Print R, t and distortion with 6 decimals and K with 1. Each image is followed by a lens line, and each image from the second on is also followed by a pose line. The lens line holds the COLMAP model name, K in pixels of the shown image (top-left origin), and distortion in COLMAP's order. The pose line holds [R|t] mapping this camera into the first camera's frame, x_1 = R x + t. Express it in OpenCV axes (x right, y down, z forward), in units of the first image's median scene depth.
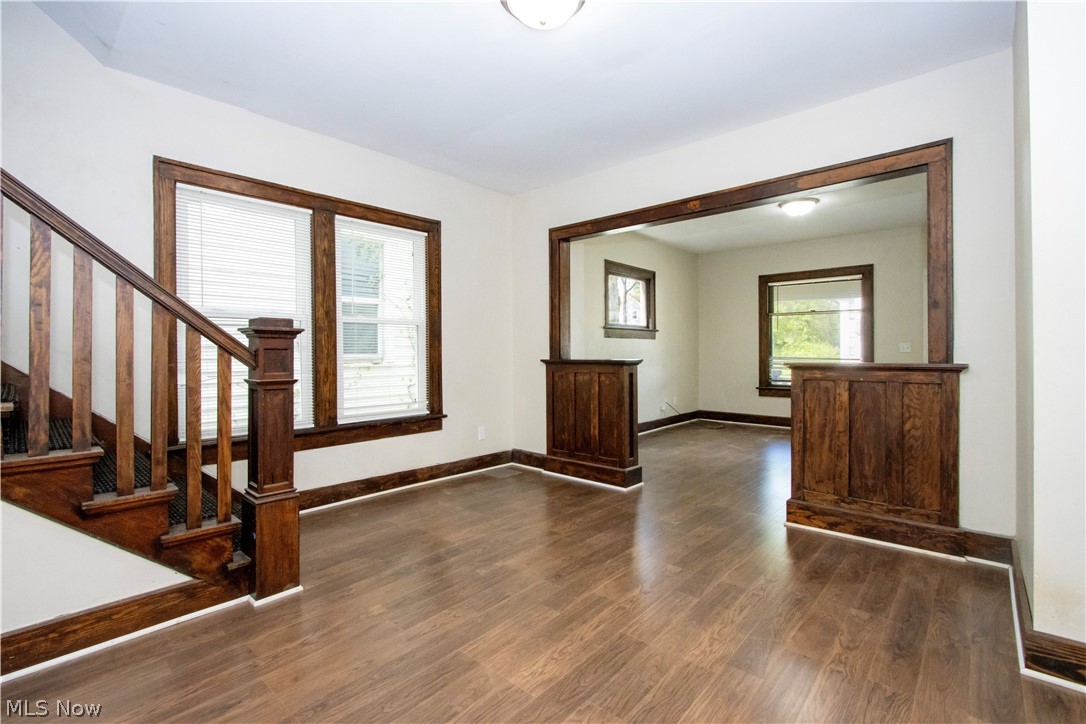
lens RADIAL K [[499.2, 0, 537.0], [0, 499.2, 357.4], [0, 0, 1]] dist [-0.011714, -0.000136]
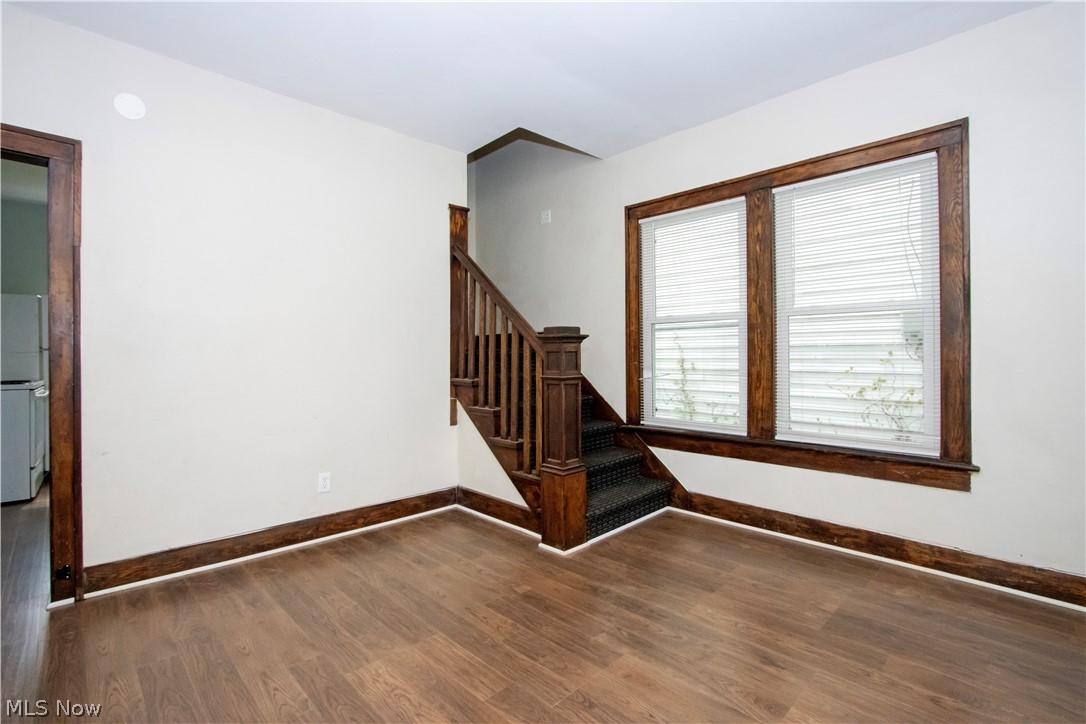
lens RADIAL K [[499.2, 0, 537.0], [0, 499.2, 357.4], [0, 0, 1]] dist [-0.011714, -0.000136]
pose [[-0.067704, 0.014729, -0.997597, 0.479145], [-0.002395, 0.999886, 0.014926, -0.015220], [0.997703, 0.003400, -0.067661, 0.683326]]
